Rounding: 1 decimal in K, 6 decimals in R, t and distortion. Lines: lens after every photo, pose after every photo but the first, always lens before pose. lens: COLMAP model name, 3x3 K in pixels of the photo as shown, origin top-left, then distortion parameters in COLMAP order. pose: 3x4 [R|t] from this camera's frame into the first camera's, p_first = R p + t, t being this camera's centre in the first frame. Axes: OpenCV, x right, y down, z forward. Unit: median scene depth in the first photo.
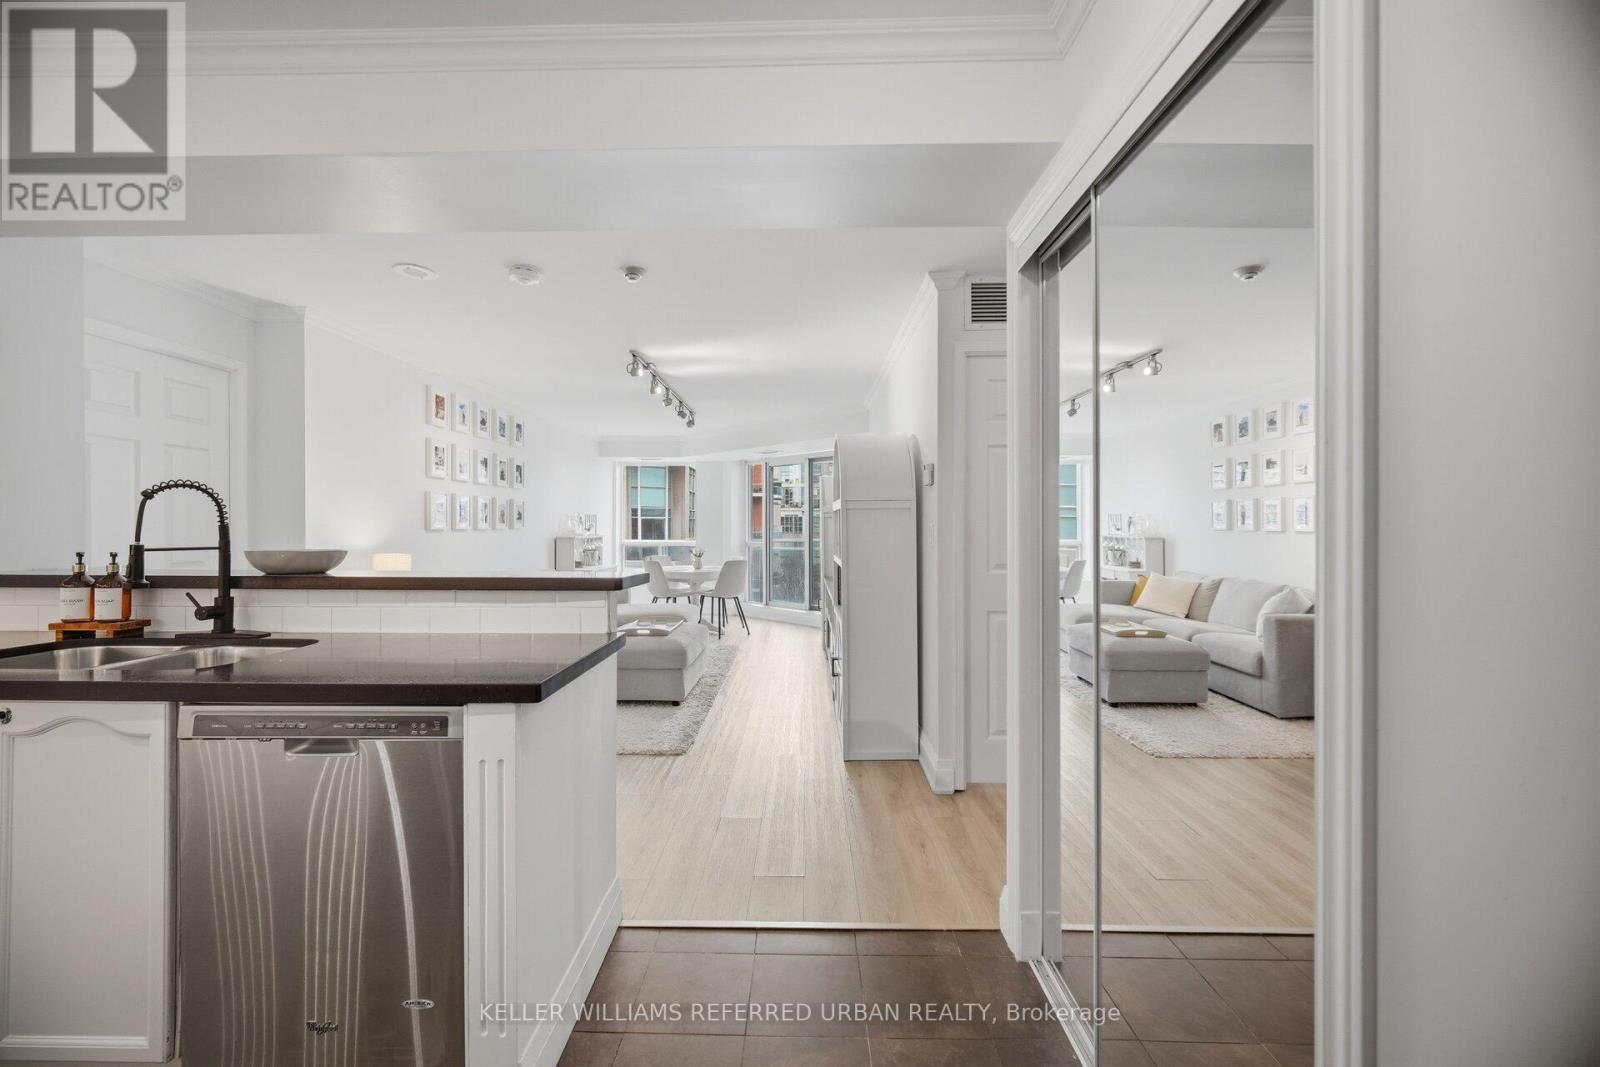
lens RADIAL K [[649.9, 0, 789.2], [0, 649.9, 523.8], [0, 0, 1]] dist [0.000416, 0.000468]
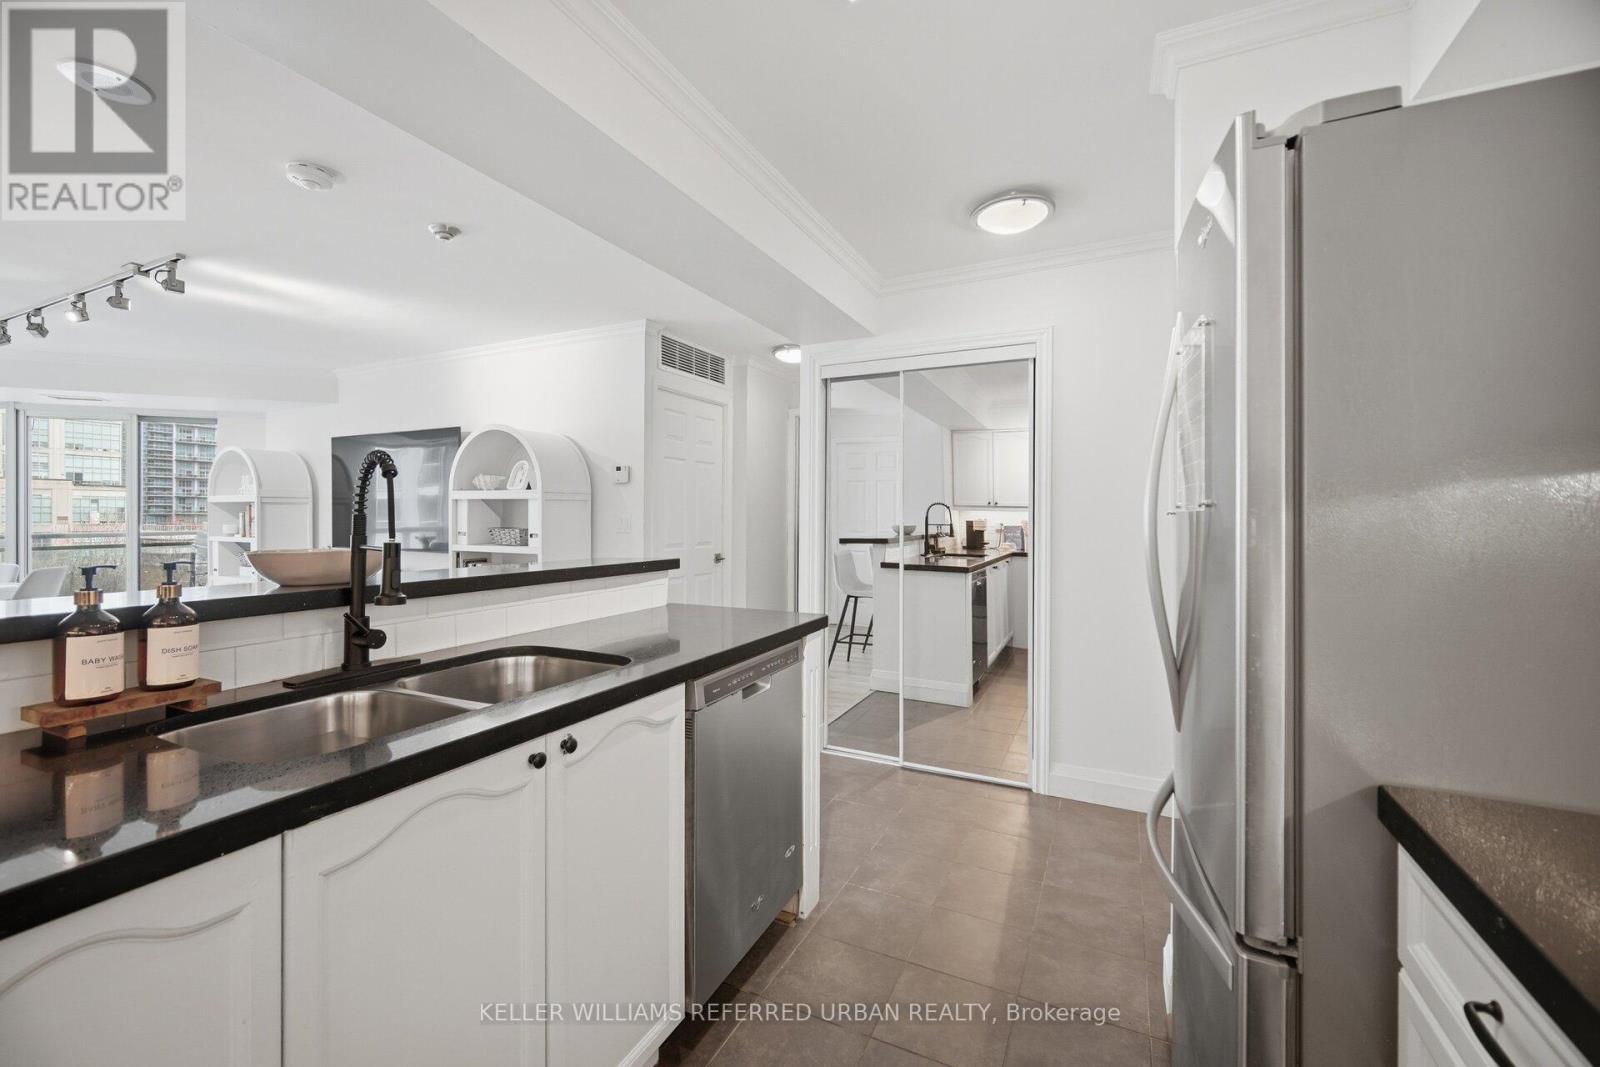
lens RADIAL K [[649.9, 0, 807.6], [0, 649.9, 512.5], [0, 0, 1]] dist [0.000416, 0.000468]
pose [[0.409549, 0.004969, 0.912275, -0.740806], [-0.007112, 0.999972, -0.002254, -0.001246], [-0.912260, -0.005565, 0.409573, 0.152236]]
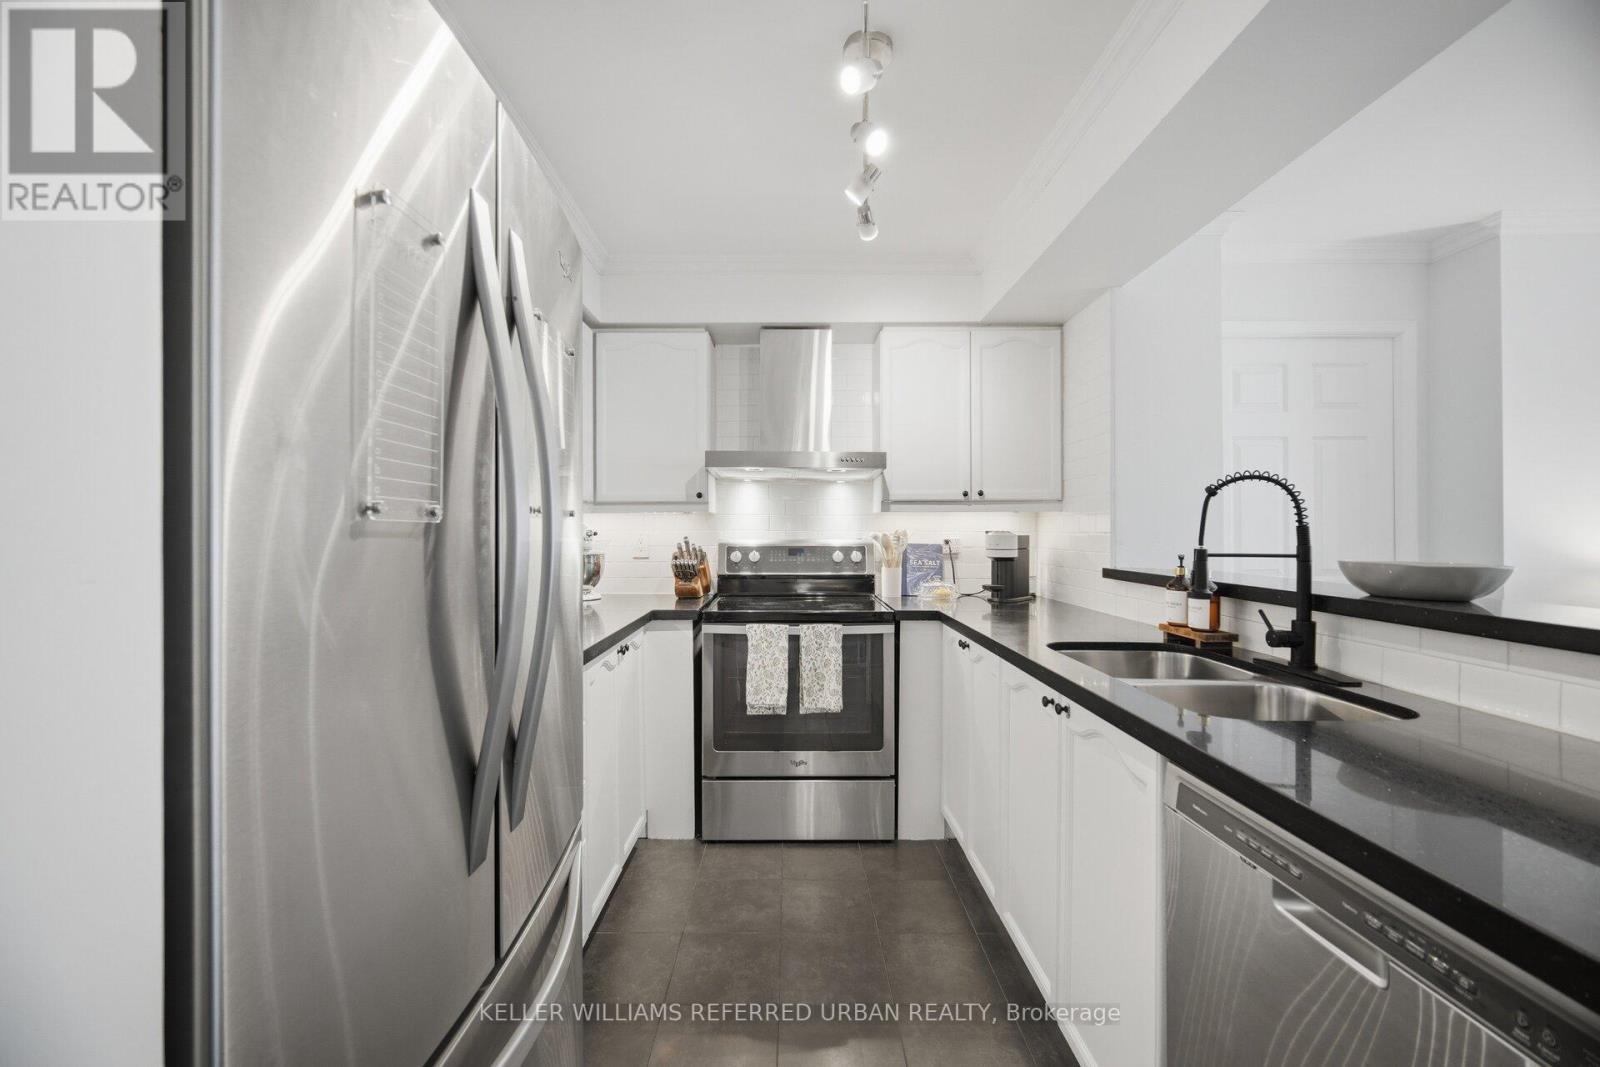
lens RADIAL K [[649.9, 0, 798.9], [0, 649.9, 536.6], [0, 0, 1]] dist [0.000416, 0.000468]
pose [[0.044335, 0.008496, -0.998981, -0.078173], [0.005773, 0.999945, 0.008760, 0.002614], [0.999000, -0.006156, 0.044284, 0.213818]]
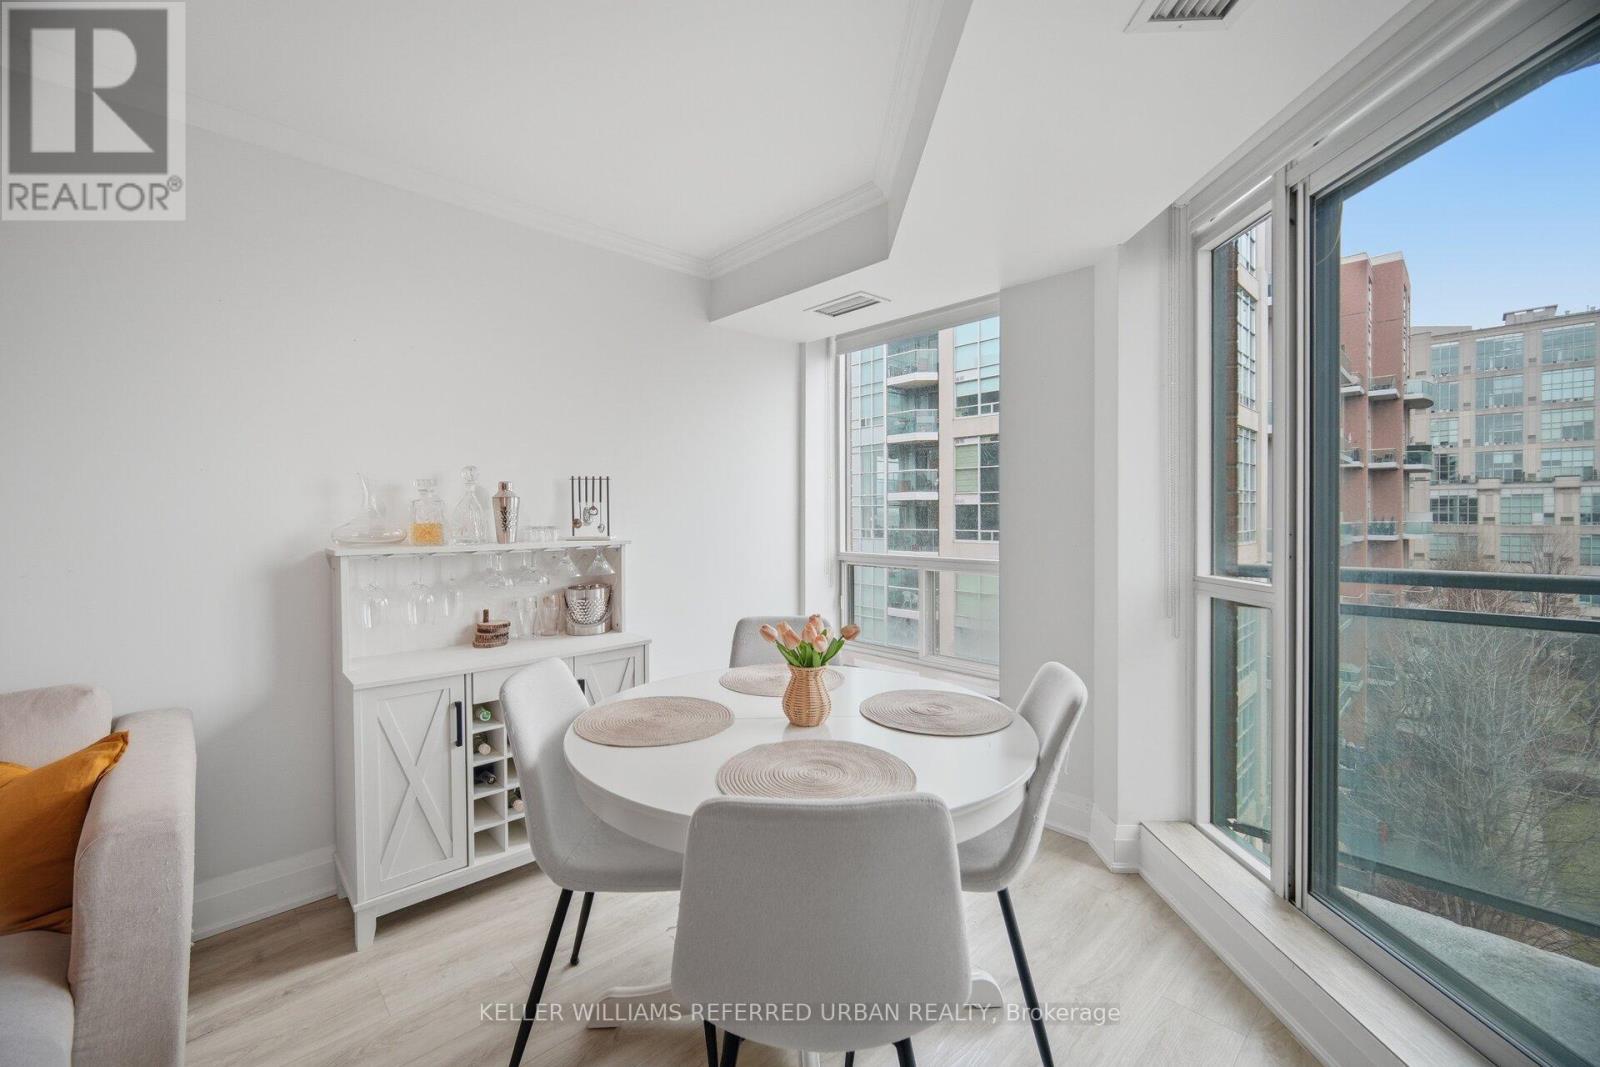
lens RADIAL K [[649.9, 0, 803.5], [0, 649.9, 517.6], [0, 0, 1]] dist [0.000416, 0.000468]
pose [[0.709956, 0.001537, -0.704245, 0.004662], [0.005155, 0.999959, 0.007380, 0.009443], [0.704228, -0.008870, 0.709919, 1.924643]]
